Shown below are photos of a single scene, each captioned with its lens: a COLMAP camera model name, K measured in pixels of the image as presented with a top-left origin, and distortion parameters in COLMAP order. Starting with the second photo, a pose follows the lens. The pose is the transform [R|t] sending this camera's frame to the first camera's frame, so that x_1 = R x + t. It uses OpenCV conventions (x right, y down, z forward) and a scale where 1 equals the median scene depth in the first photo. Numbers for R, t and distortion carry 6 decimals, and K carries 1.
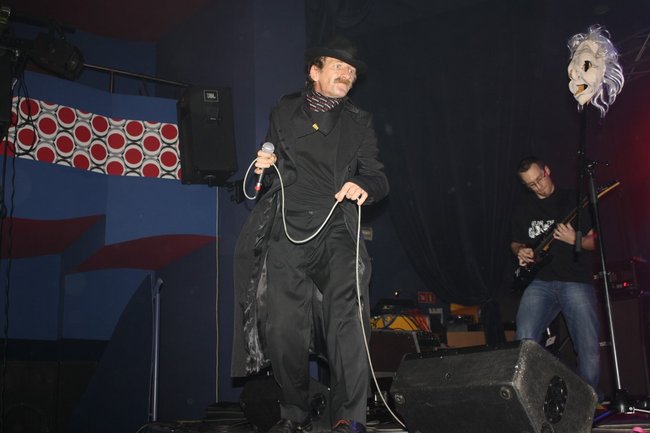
lens RADIAL K [[751.2, 0, 320.8], [0, 751.2, 220.1], [0, 0, 1]] dist [-0.084126, 0.000000]
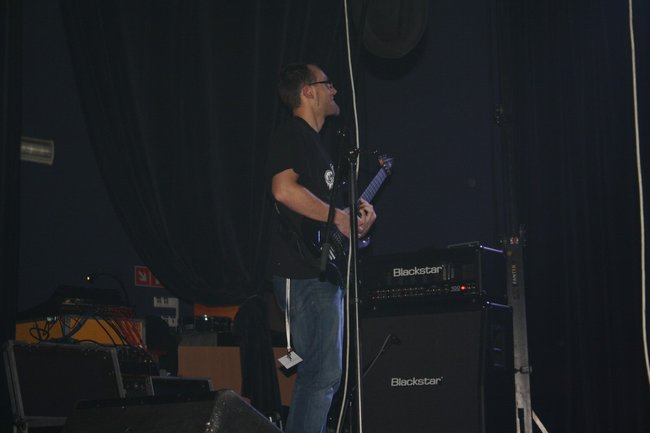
lens RADIAL K [[1618.0, 0, 324.6], [0, 1618.0, 213.6], [0, 0, 1]] dist [-0.132921, 0.000000]
pose [[0.971478, 0.049073, 0.231997, -0.010401], [-0.067230, 0.995207, 0.071014, -0.049336], [-0.227400, -0.084586, 0.970121, -0.215045]]
